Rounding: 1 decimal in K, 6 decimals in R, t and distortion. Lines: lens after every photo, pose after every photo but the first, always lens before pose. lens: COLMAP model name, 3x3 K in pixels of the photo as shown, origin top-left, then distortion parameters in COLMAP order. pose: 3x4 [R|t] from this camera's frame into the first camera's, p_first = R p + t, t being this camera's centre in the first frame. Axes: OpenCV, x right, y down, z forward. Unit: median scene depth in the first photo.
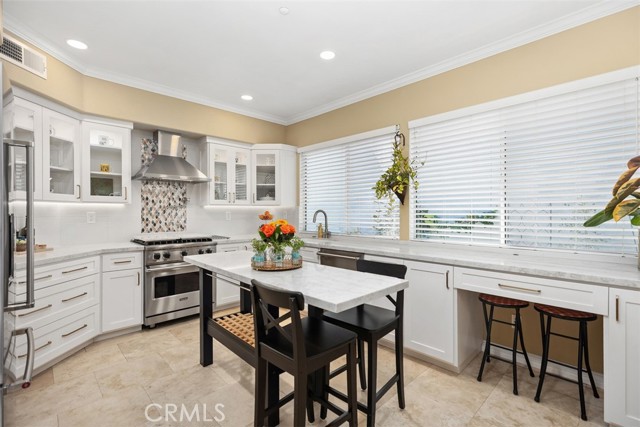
lens RADIAL K [[290.6, 0, 321.6], [0, 290.6, 211.7], [0, 0, 1]] dist [-0.000726, 0.001206]
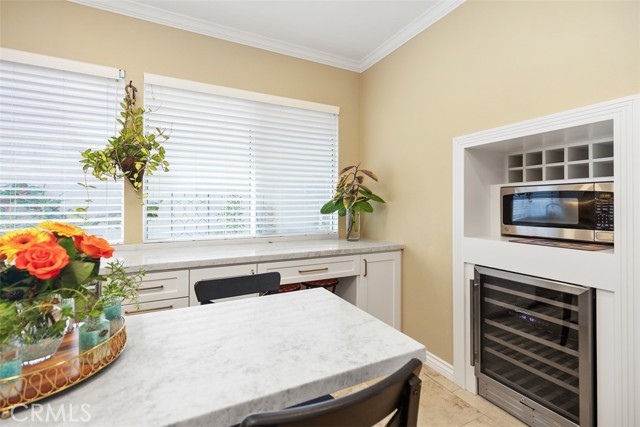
lens RADIAL K [[290.6, 0, 316.2], [0, 290.6, 199.3], [0, 0, 1]] dist [-0.000726, 0.001206]
pose [[0.308918, 0.015076, 0.950969, -0.201807], [-0.002938, 0.999885, -0.014898, 0.002610], [-0.951084, 0.001808, 0.308927, 0.336607]]
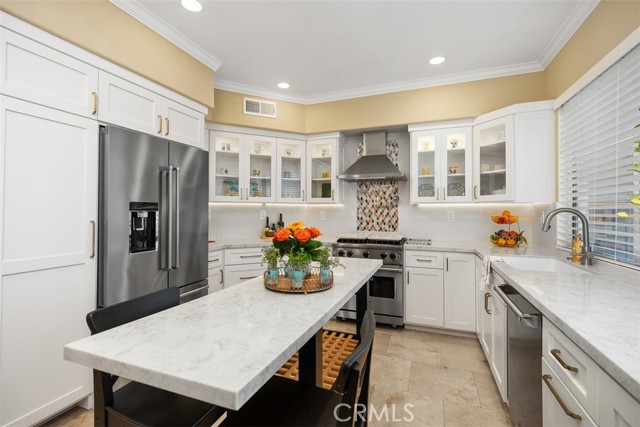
lens RADIAL K [[290.6, 0, 319.2], [0, 290.6, 208.2], [0, 0, 1]] dist [-0.000726, 0.001206]
pose [[0.421508, -0.006791, -0.906799, 0.300346], [-0.002440, 0.999960, -0.008623, -0.000667], [0.906821, 0.005848, 0.421474, 0.409246]]
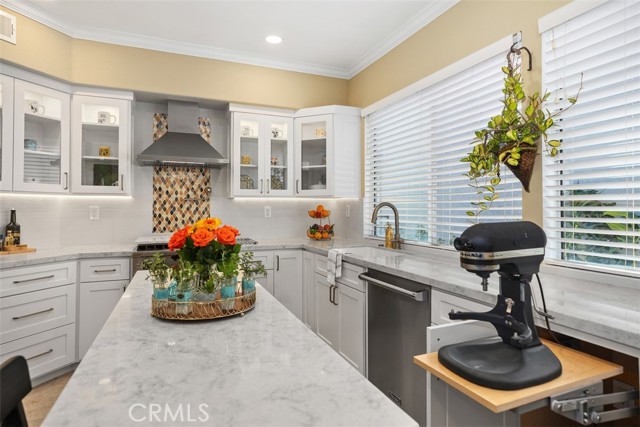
lens RADIAL K [[352.3, 0, 317.7], [0, 352.3, 202.8], [0, 0, 1]] dist [0.001199, 0.000046]
pose [[0.929278, -0.004844, -0.369349, 0.147269], [-0.000200, 0.999907, -0.013615, 0.004857], [0.369381, 0.012726, 0.929191, 0.272516]]
